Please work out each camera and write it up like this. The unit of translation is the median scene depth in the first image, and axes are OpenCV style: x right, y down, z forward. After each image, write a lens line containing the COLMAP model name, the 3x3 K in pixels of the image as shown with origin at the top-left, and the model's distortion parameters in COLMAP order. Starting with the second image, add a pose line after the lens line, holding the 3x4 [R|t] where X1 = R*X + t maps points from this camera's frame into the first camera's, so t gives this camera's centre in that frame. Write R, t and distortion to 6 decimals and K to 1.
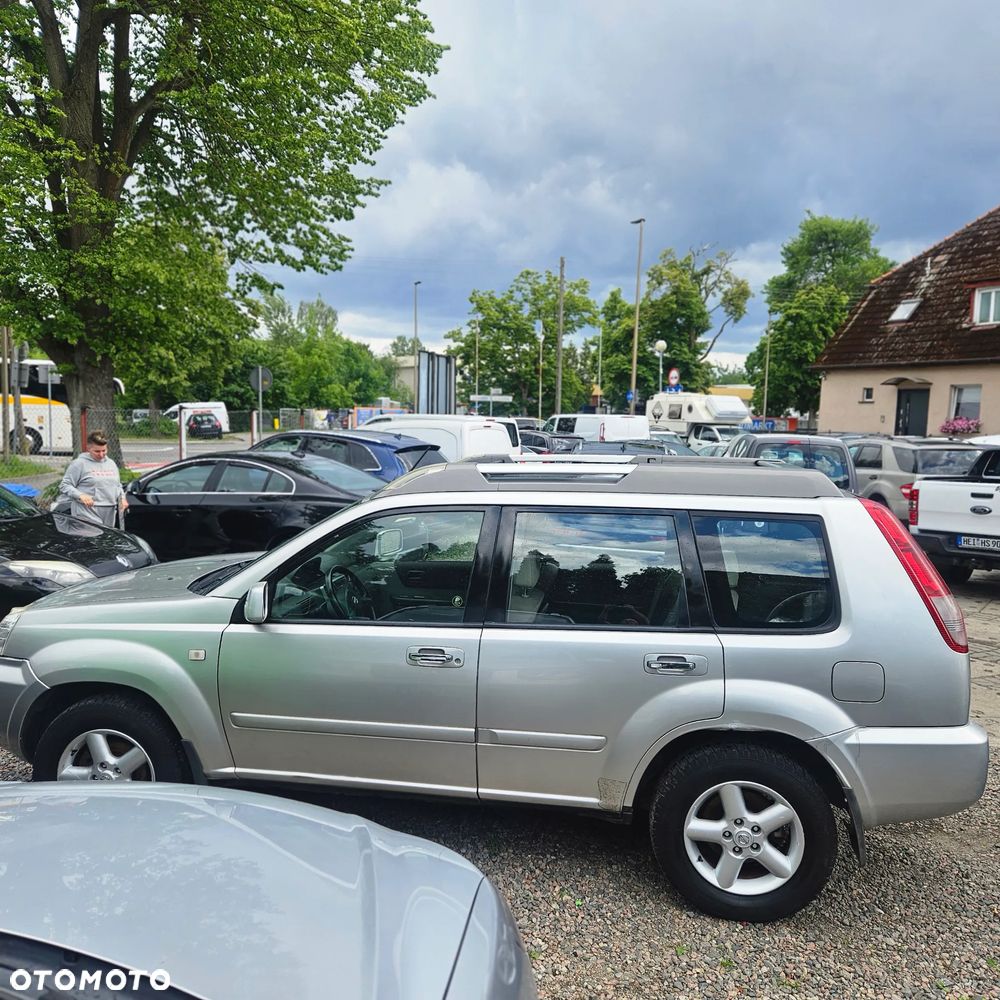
lens RADIAL K [[815.2, 0, 497.1], [0, 815.2, 472.0], [0, 0, 1]] dist [0.066397, -0.042159]
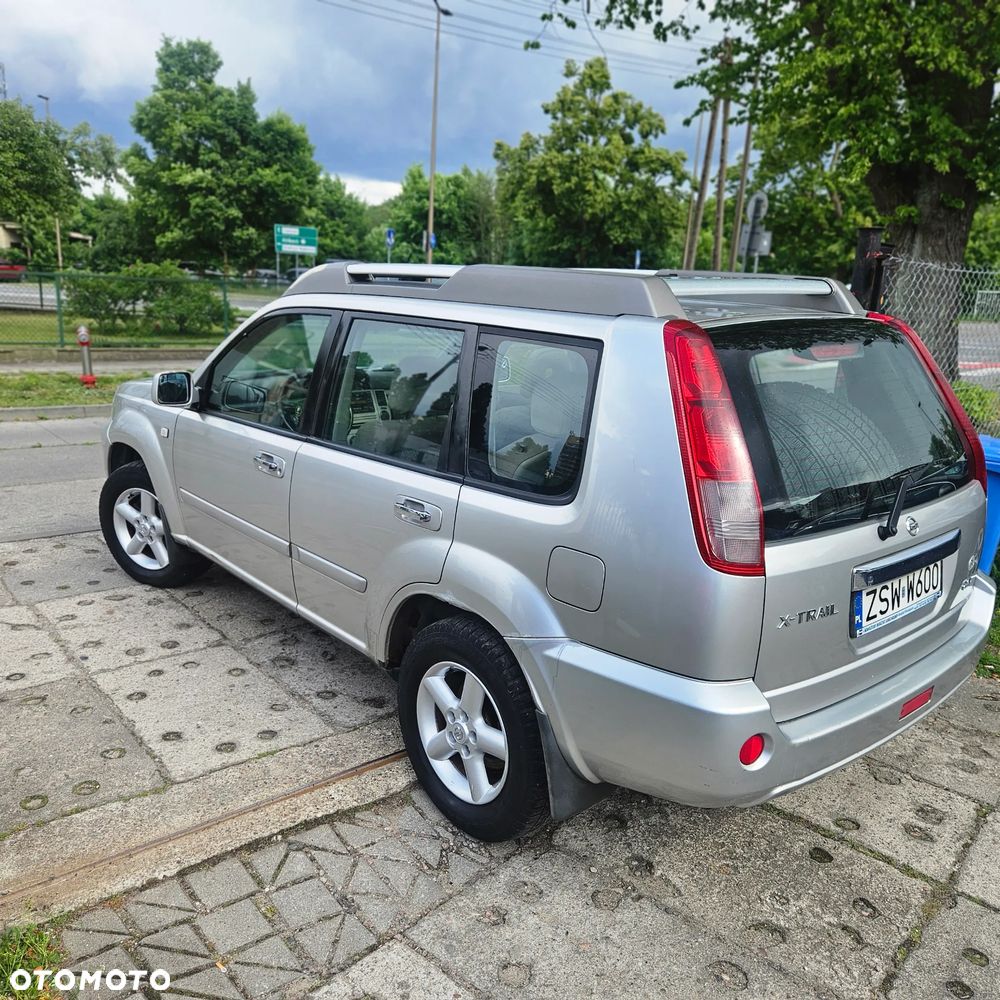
lens RADIAL K [[853.7, 0, 500.7], [0, 853.7, 466.9], [0, 0, 1]] dist [0.058788, -0.009263]
pose [[0.787997, 0.154419, -0.595999, 0.772662], [-0.059925, 0.982676, 0.175375, 0.037992], [0.612756, -0.102480, 0.783600, 0.391663]]
